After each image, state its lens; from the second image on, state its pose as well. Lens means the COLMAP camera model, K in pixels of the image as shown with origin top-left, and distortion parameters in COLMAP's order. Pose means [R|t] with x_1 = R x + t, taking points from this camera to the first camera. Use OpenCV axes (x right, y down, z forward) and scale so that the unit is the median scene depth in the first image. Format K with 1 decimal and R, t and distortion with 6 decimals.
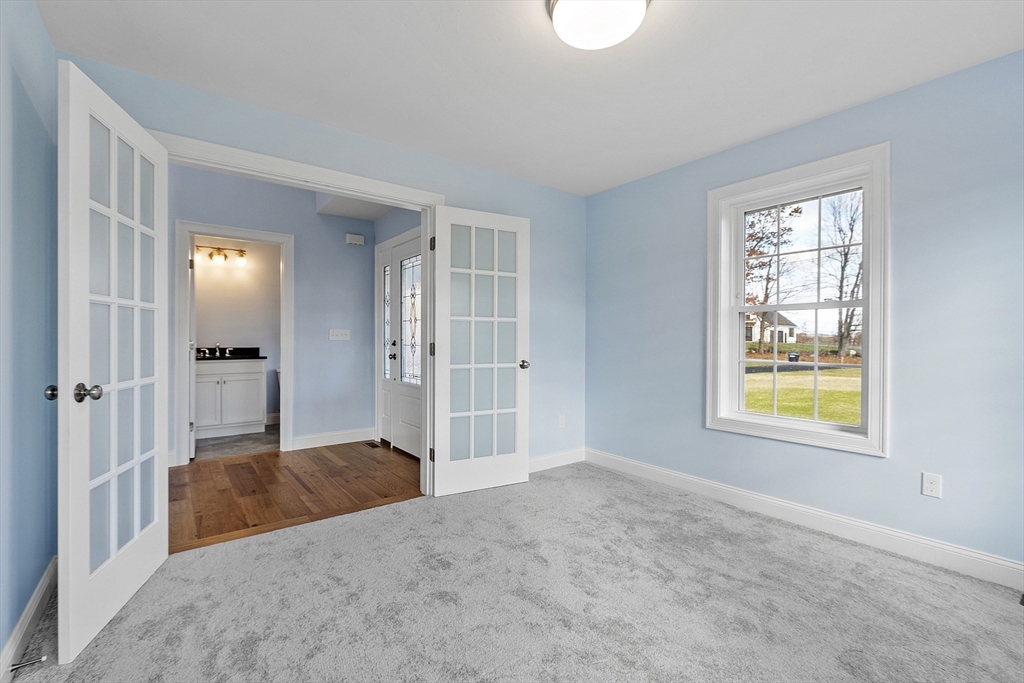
lens RADIAL K [[461.6, 0, 512.0], [0, 461.6, 341.5], [0, 0, 1]] dist [-0.000057, -0.000182]
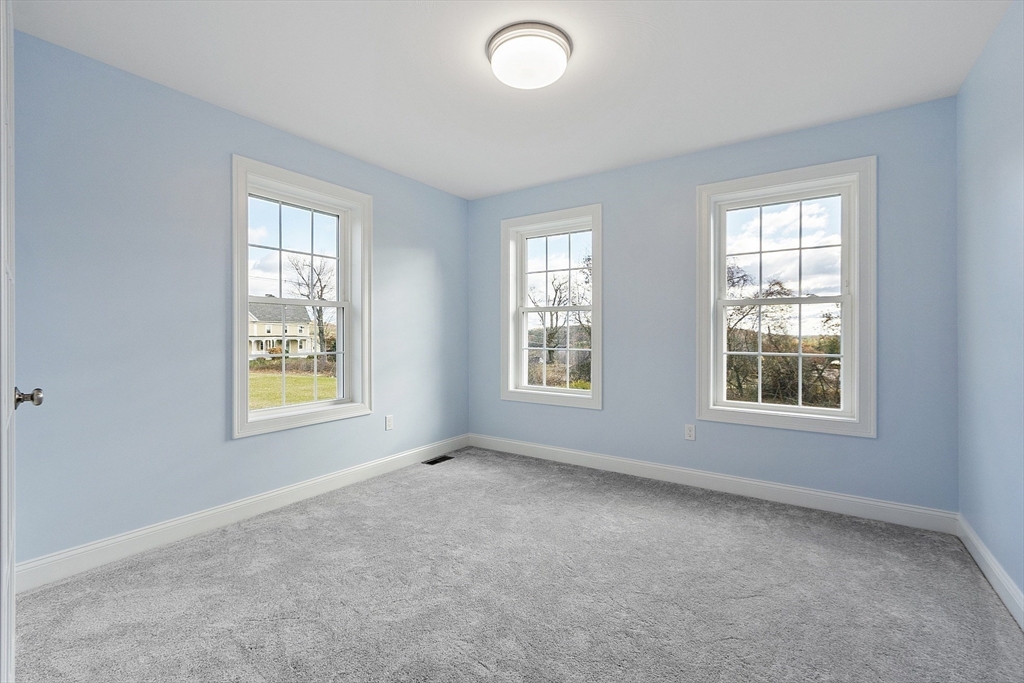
lens RADIAL K [[449.0, 0, 510.1], [0, 449.0, 331.7], [0, 0, 1]] dist [0.000213, -0.000019]
pose [[-0.314809, -0.002881, 0.949151, -0.696694], [0.006879, 0.999962, 0.005317, -0.009379], [-0.949130, 0.008203, -0.314777, 1.086463]]
